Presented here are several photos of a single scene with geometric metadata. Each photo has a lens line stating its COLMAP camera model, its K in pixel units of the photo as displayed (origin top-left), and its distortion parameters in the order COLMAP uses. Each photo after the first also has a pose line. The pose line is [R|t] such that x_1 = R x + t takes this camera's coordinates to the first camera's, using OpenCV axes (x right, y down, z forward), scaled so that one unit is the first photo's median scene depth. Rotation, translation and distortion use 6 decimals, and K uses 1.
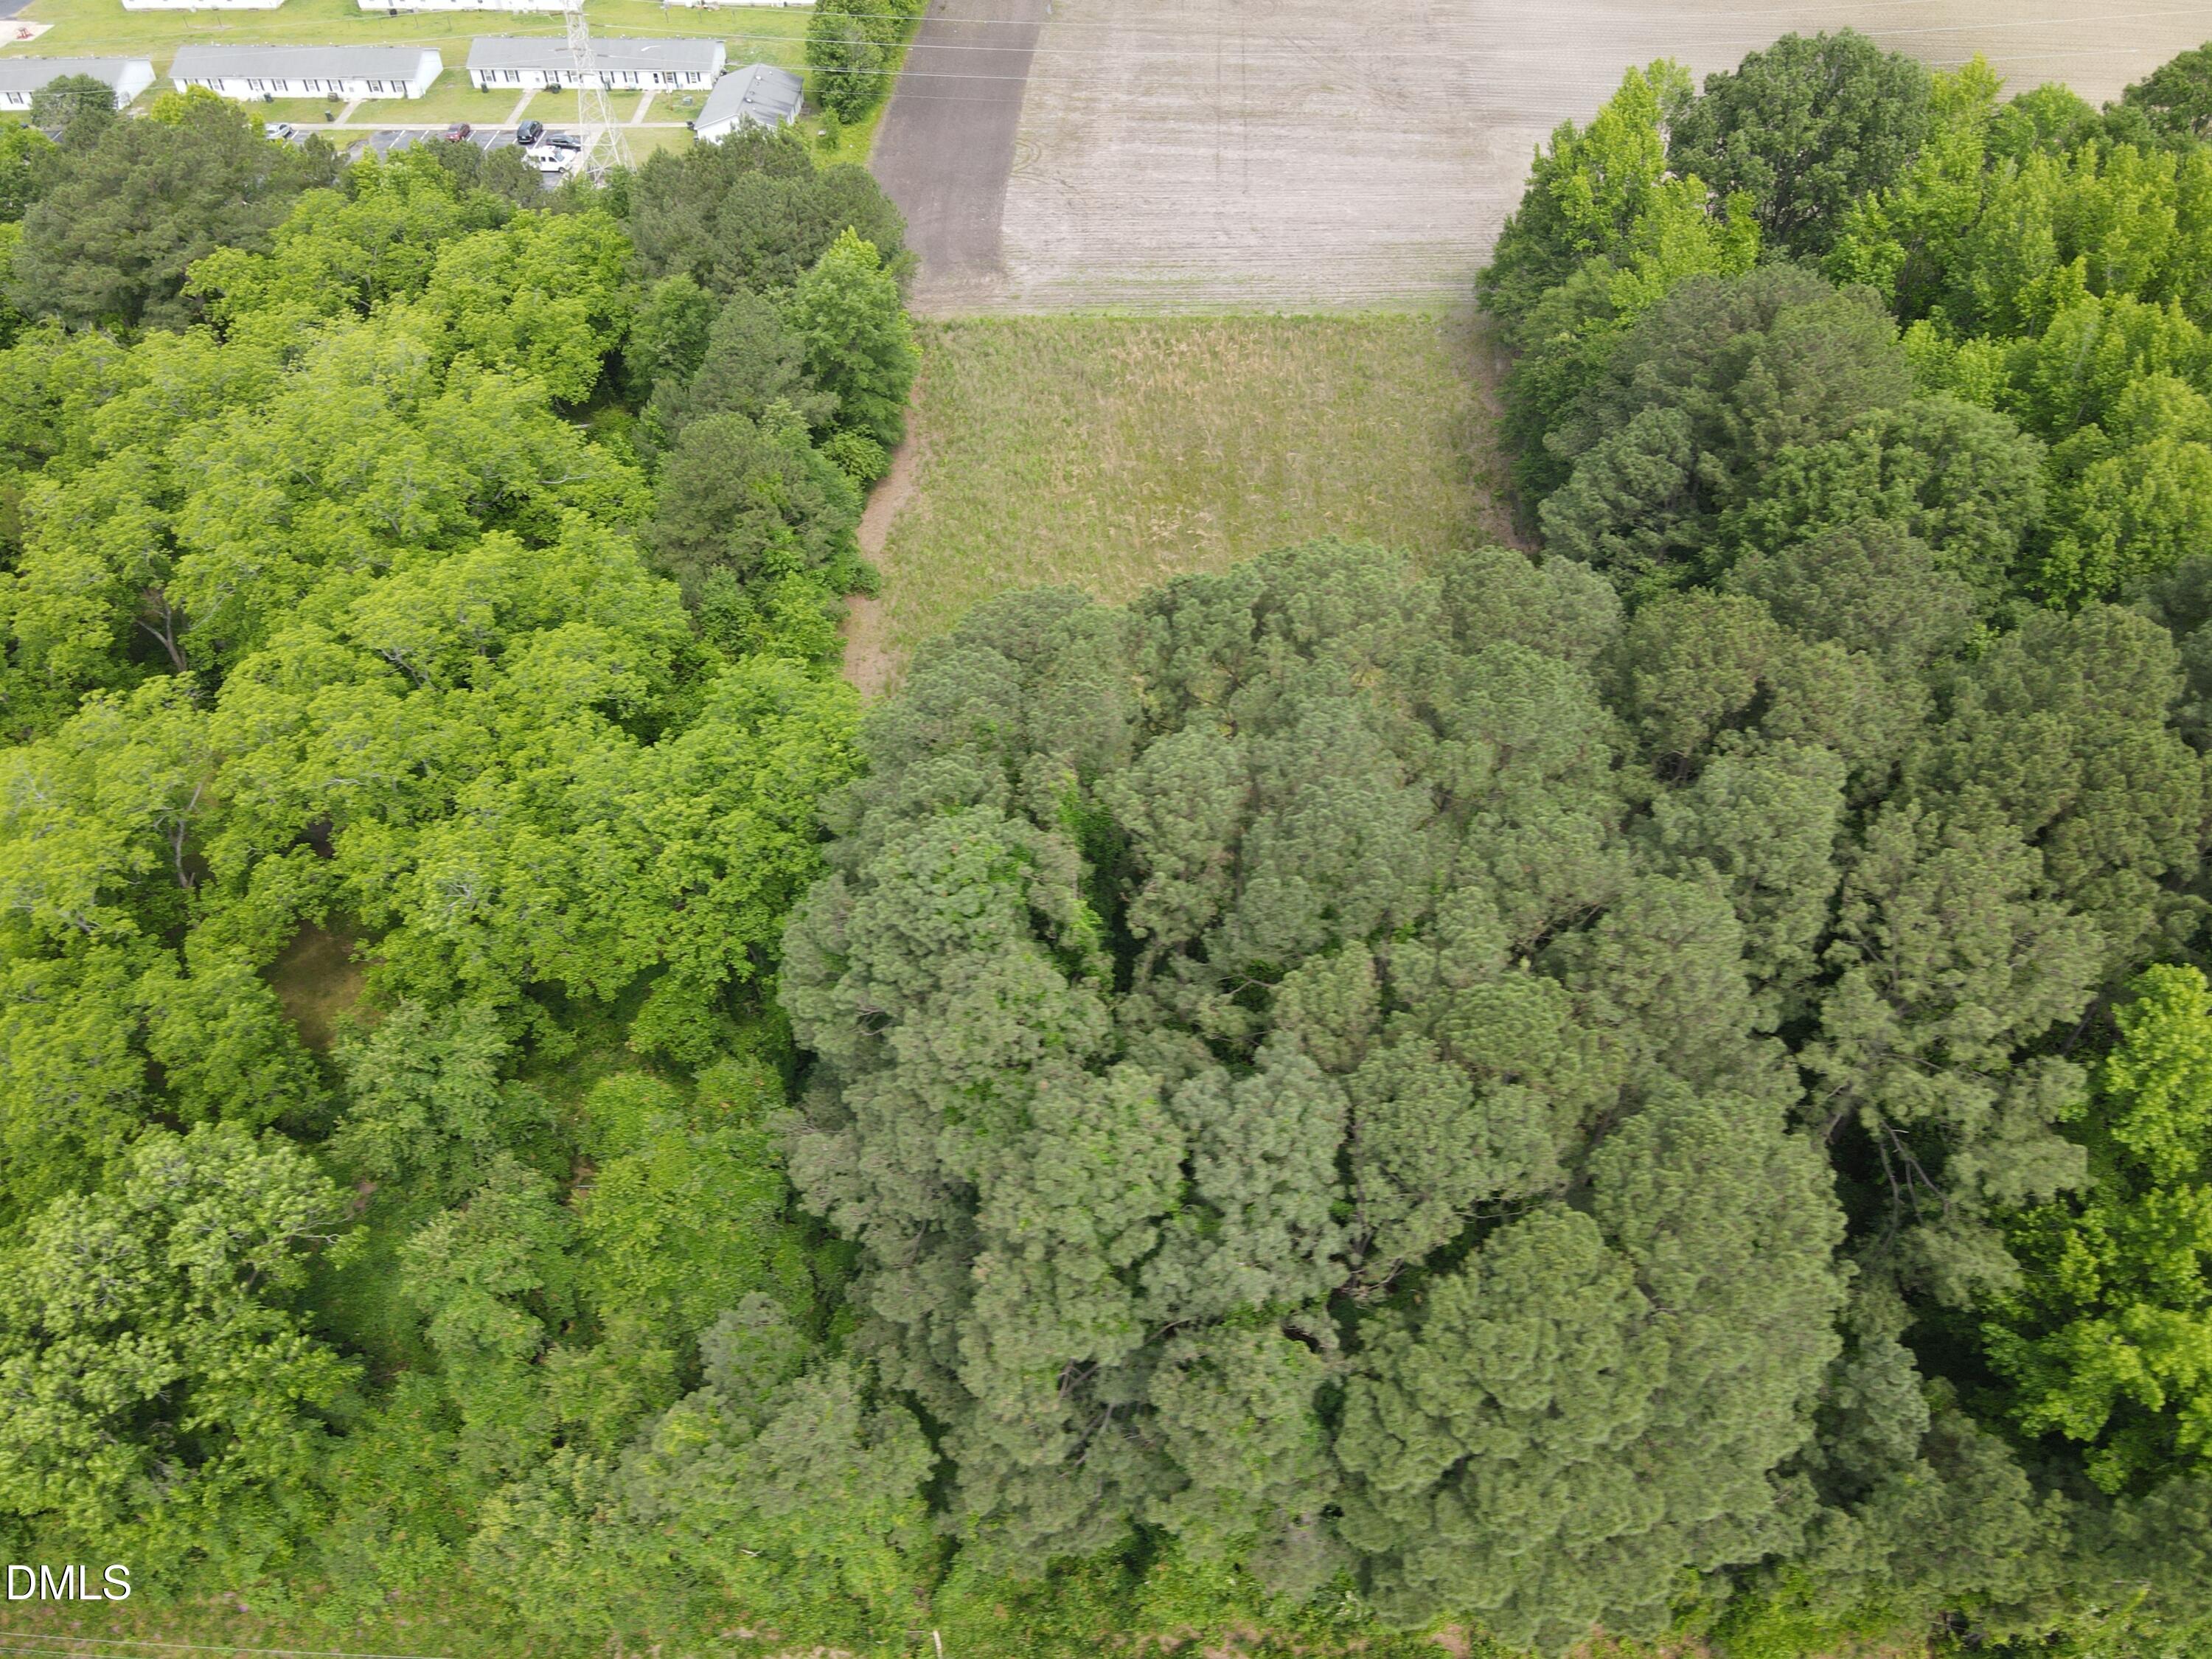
lens RADIAL K [[1632.1, 0, 1108.8], [0, 1632.1, 828.0], [0, 0, 1]] dist [-0.002884, 0.020831]
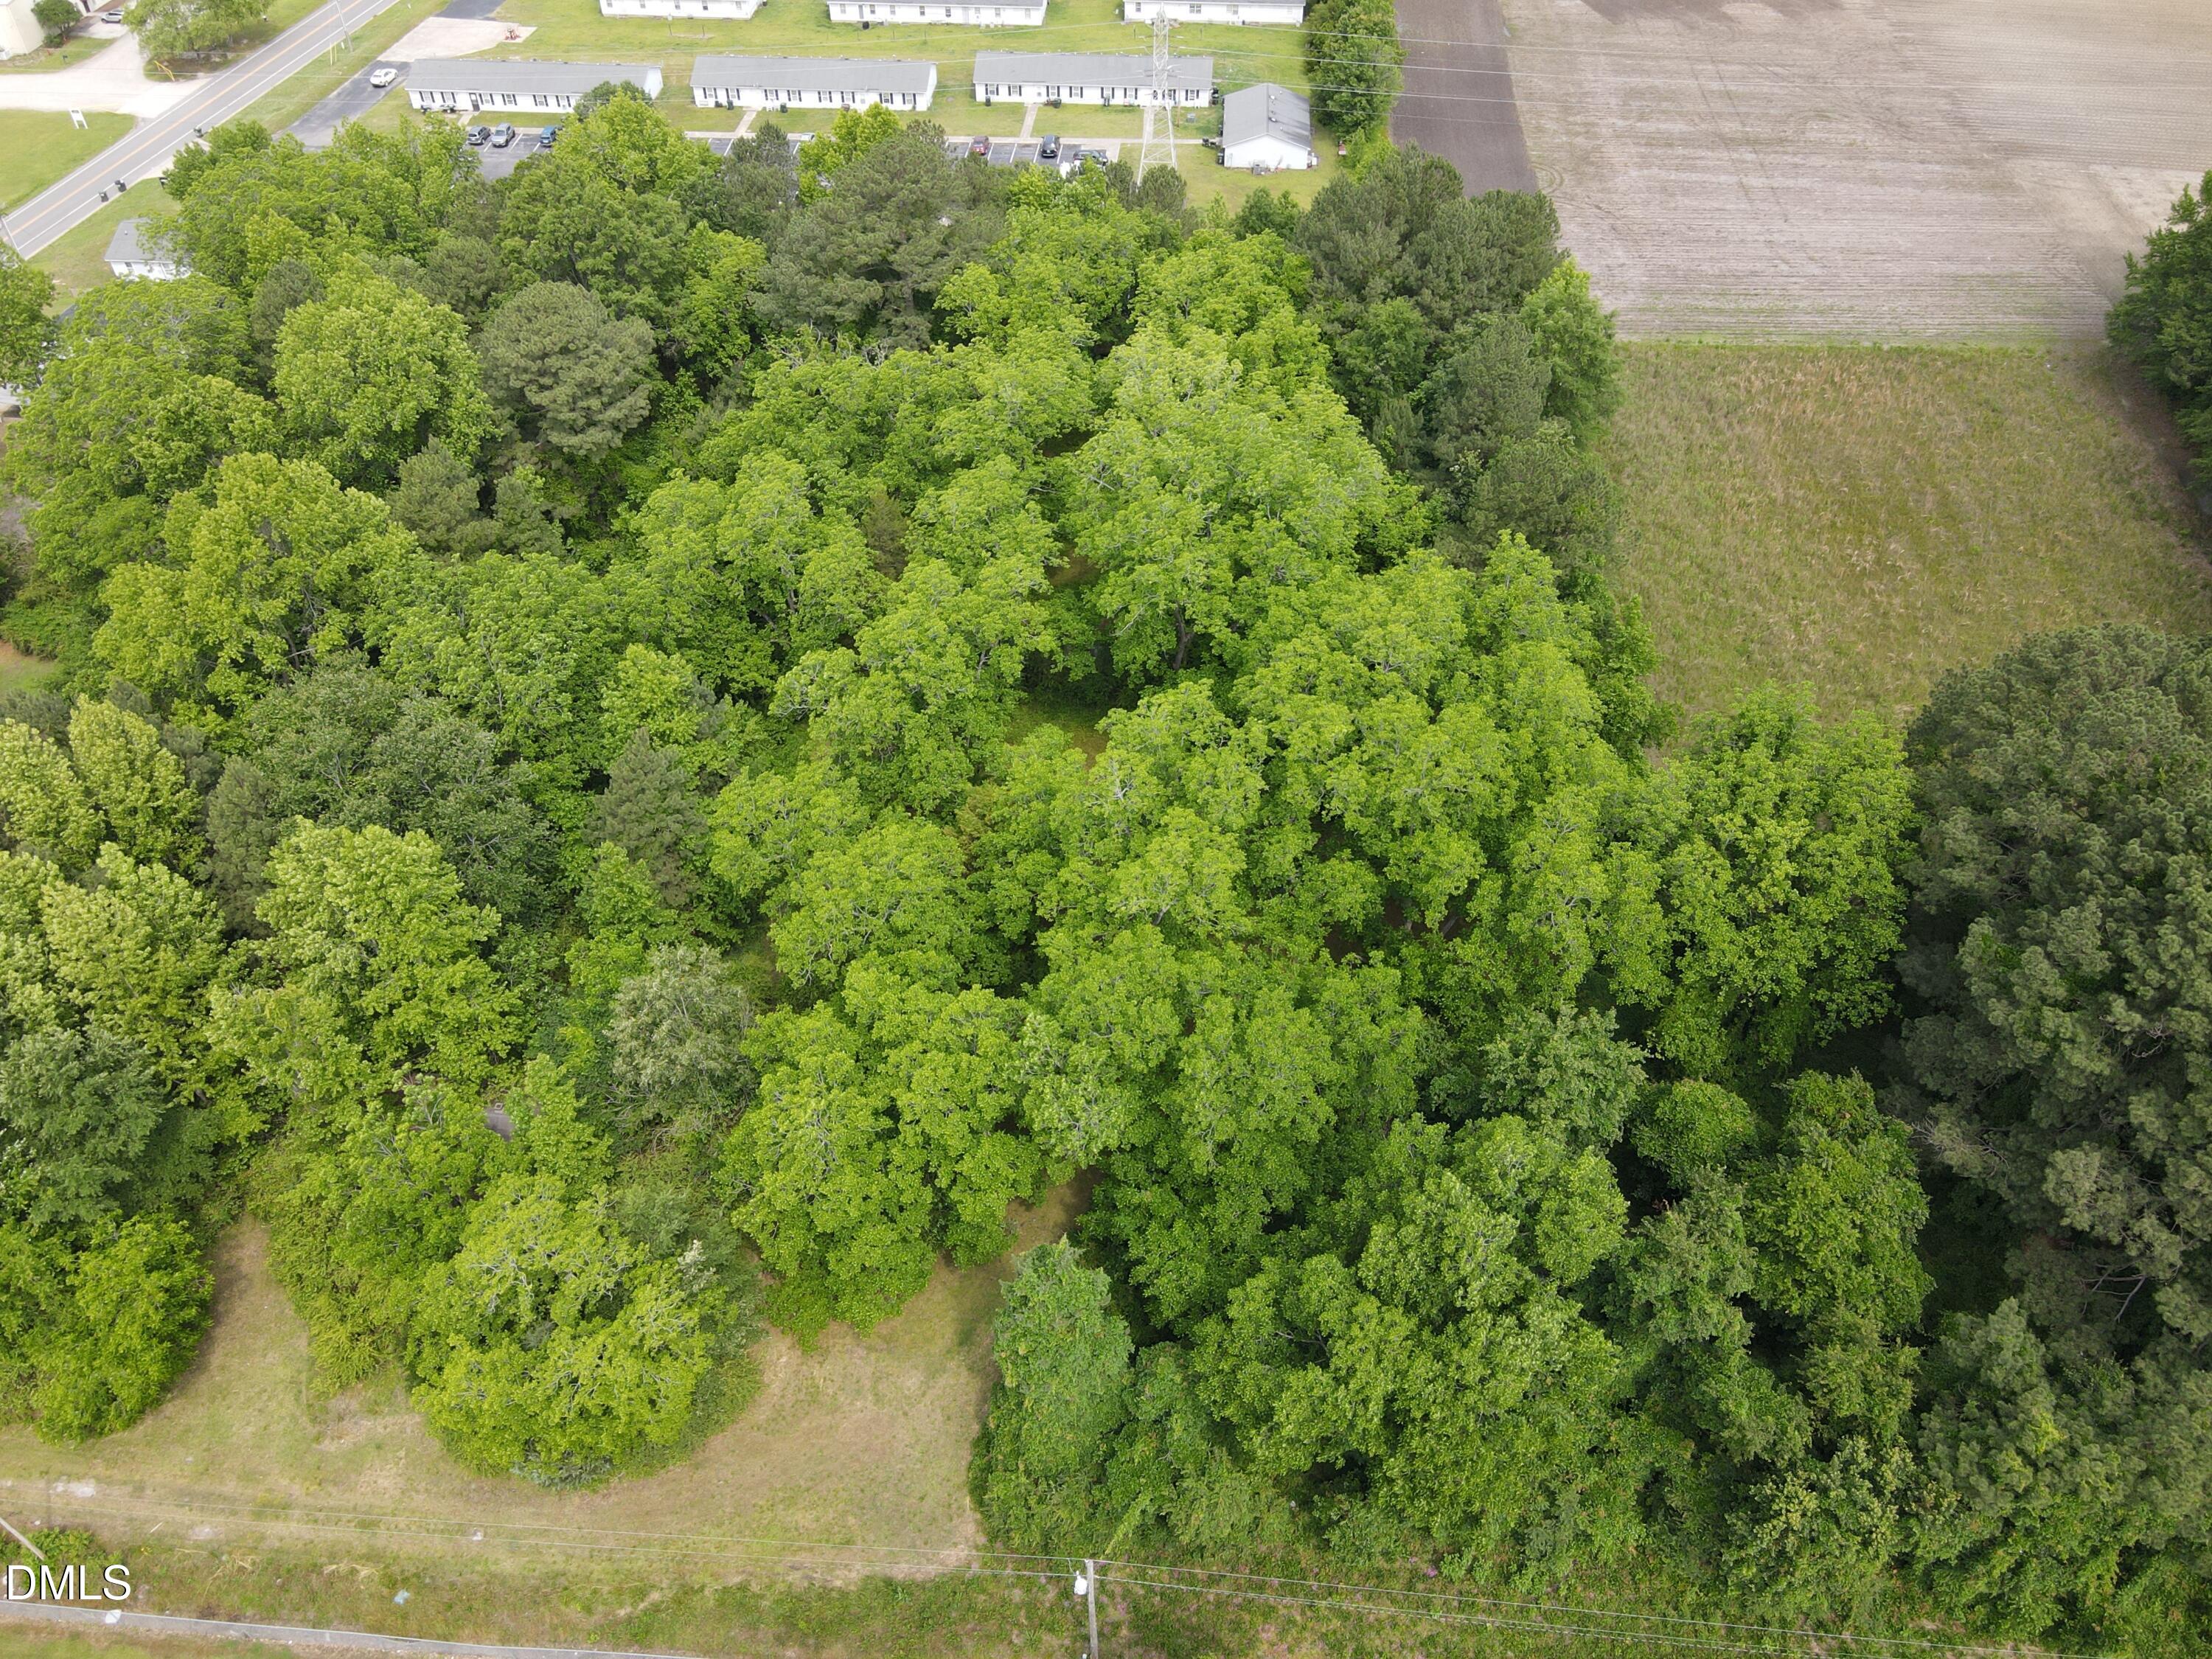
lens RADIAL K [[1632.1, 0, 1108.8], [0, 1632.1, 828.0], [0, 0, 1]] dist [-0.002884, 0.020831]
pose [[0.998769, 0.036645, -0.033436, -0.533520], [-0.036633, 0.999328, 0.000962, 0.000125], [0.033449, 0.000264, 0.999440, -0.044622]]
